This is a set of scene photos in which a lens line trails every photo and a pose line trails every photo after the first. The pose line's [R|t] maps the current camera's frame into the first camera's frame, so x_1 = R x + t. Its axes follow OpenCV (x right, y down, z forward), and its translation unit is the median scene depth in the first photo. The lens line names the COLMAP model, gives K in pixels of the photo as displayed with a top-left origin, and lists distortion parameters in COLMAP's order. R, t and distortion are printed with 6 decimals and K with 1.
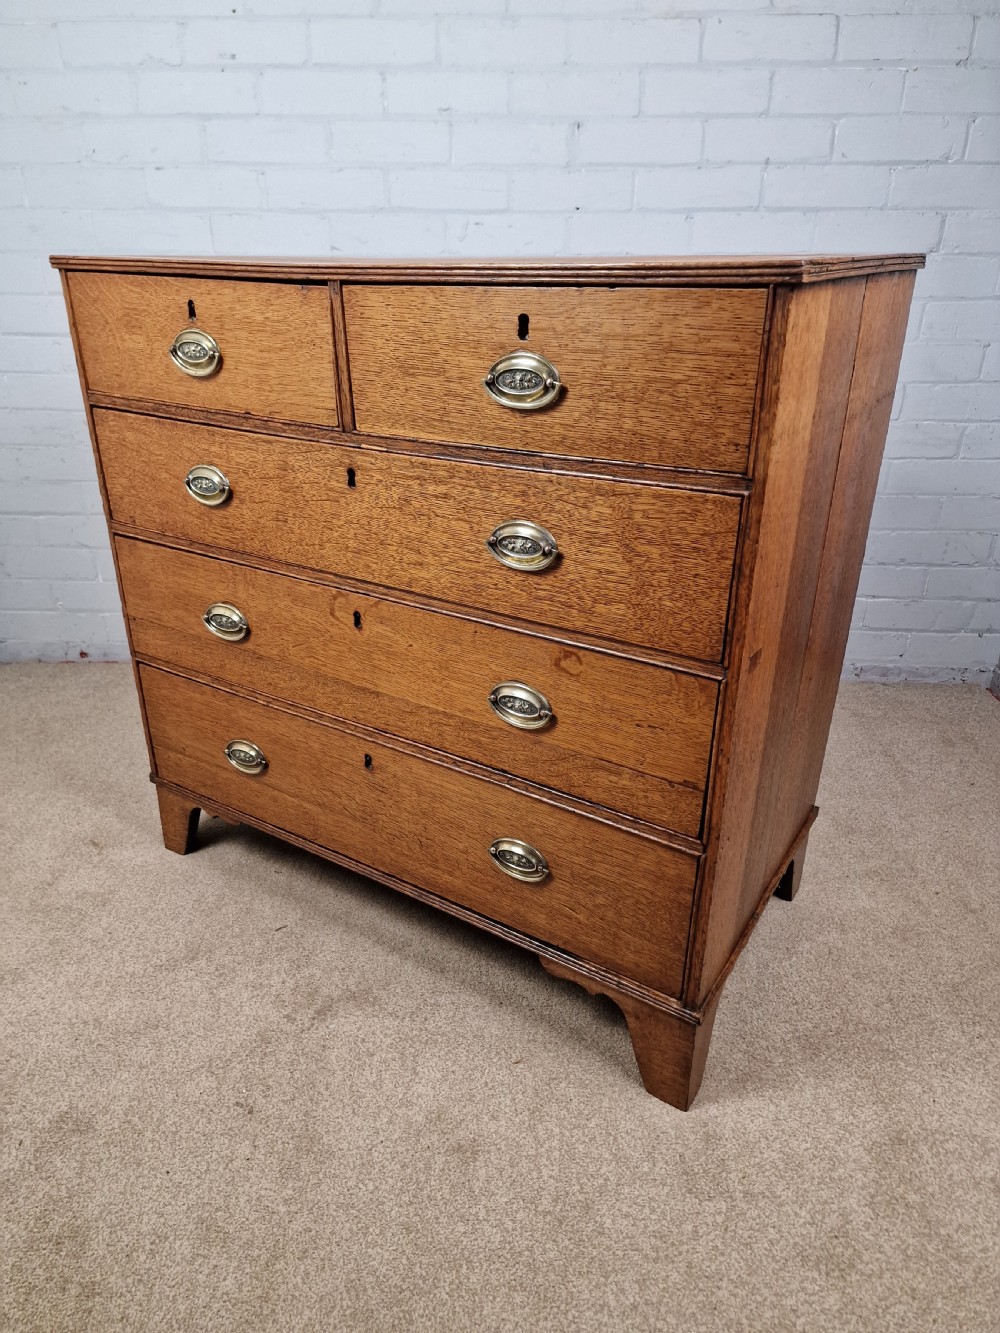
lens RADIAL K [[878.5, 0, 492.5], [0, 878.5, 663.2], [0, 0, 1]] dist [0.068674, -0.049869]
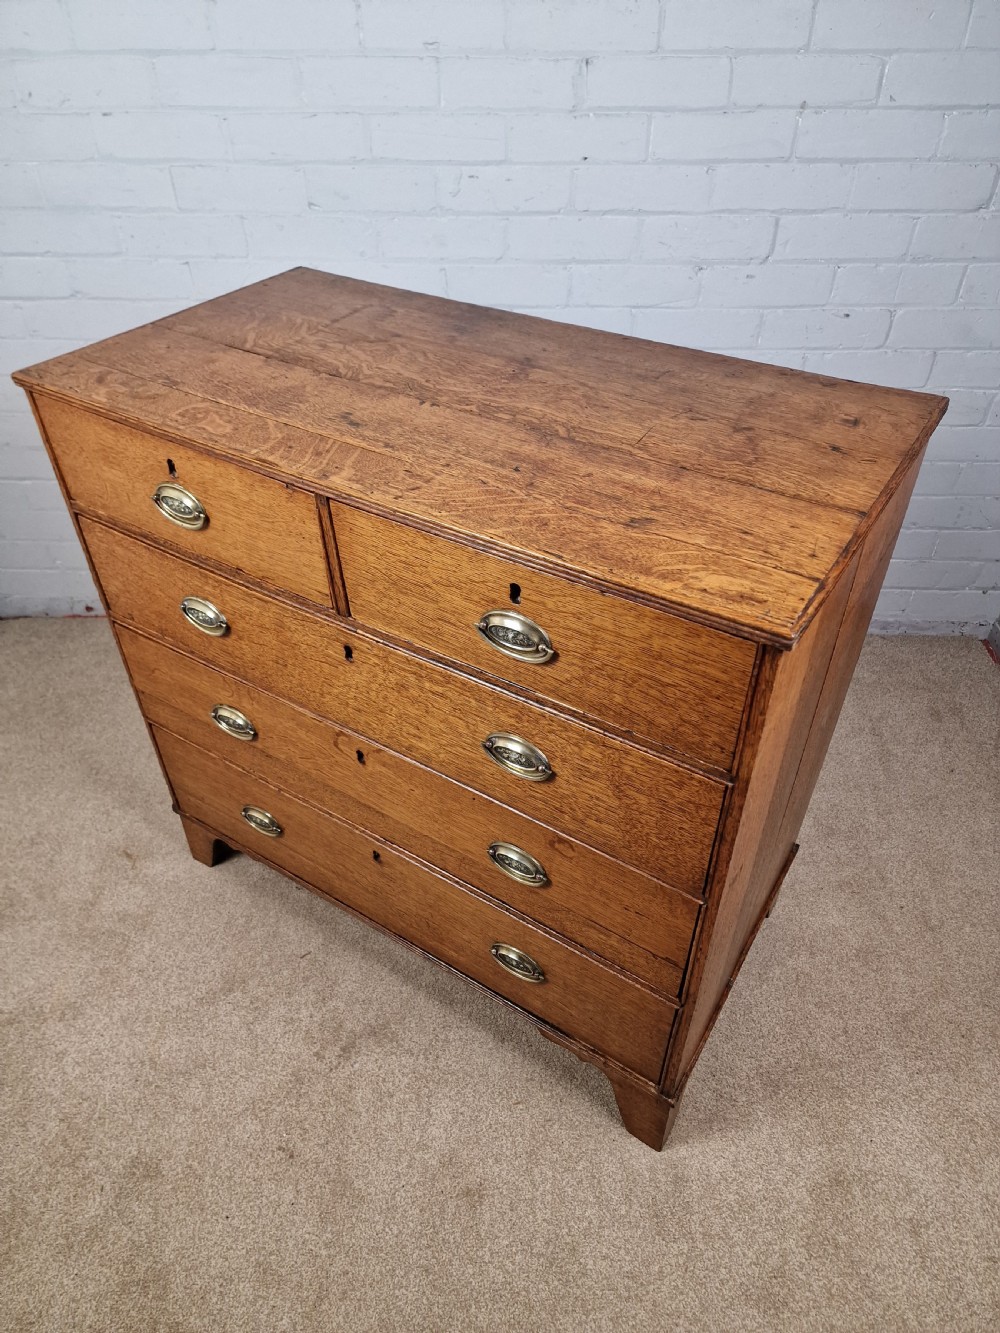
lens RADIAL K [[878.5, 0, 496.5], [0, 878.5, 666.3], [0, 0, 1]] dist [0.068674, -0.049869]
pose [[0.999930, -0.009624, -0.006866, 0.014581], [0.011077, 0.965615, 0.259740, -0.406393], [0.004130, -0.259798, 0.965654, 0.023941]]
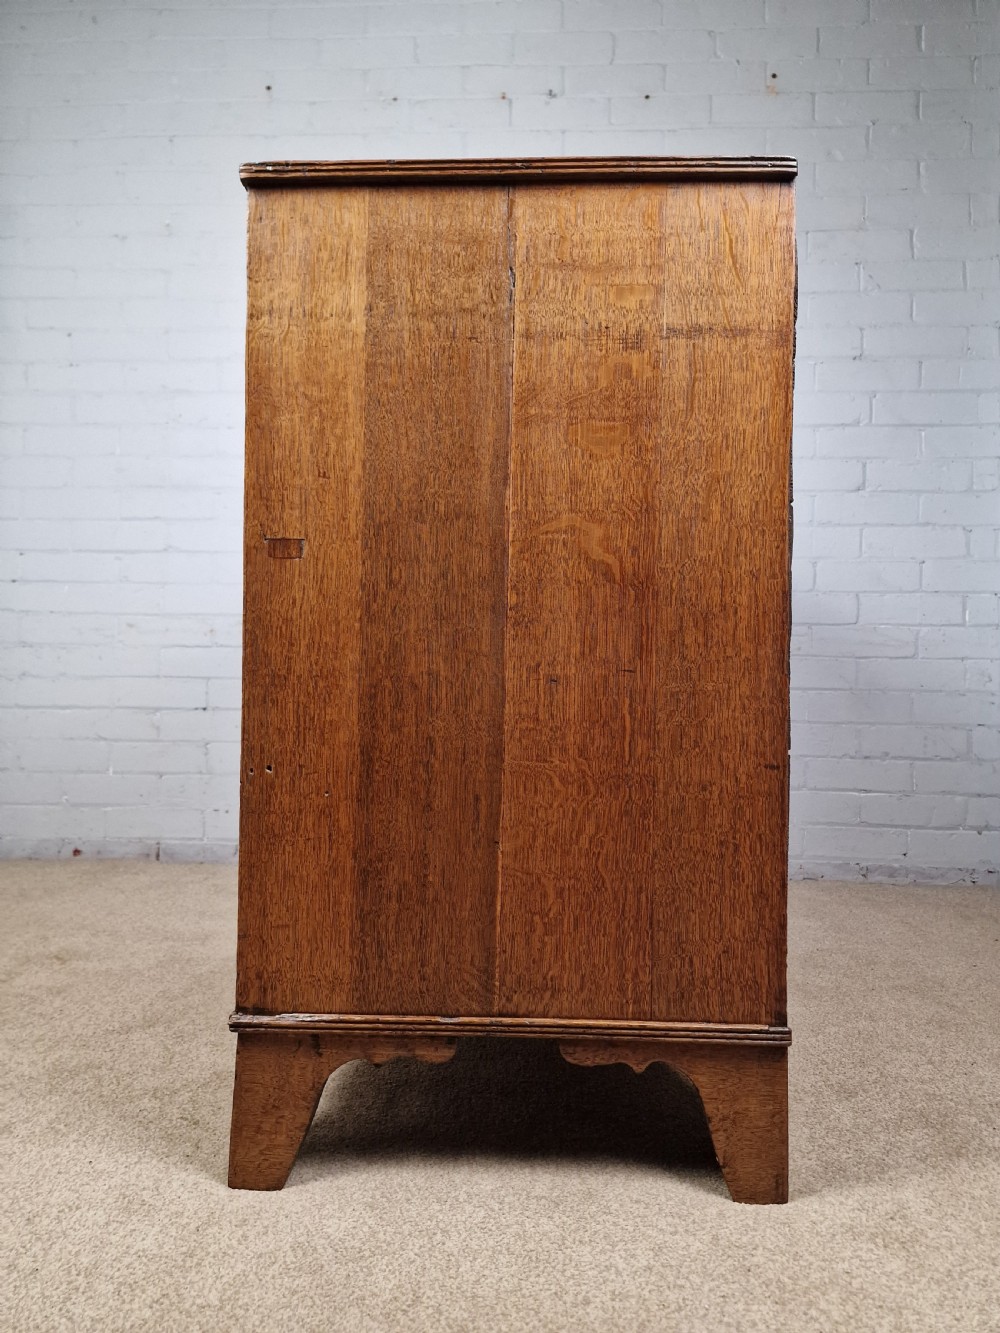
lens RADIAL K [[878.5, 0, 499.4], [0, 878.5, 672.5], [0, 0, 1]] dist [0.068674, -0.049869]
pose [[0.999924, 0.012289, -0.001332, 0.014841], [-0.011684, 0.904467, -0.426383, 0.447864], [-0.004035, 0.426366, 0.904542, 0.036879]]
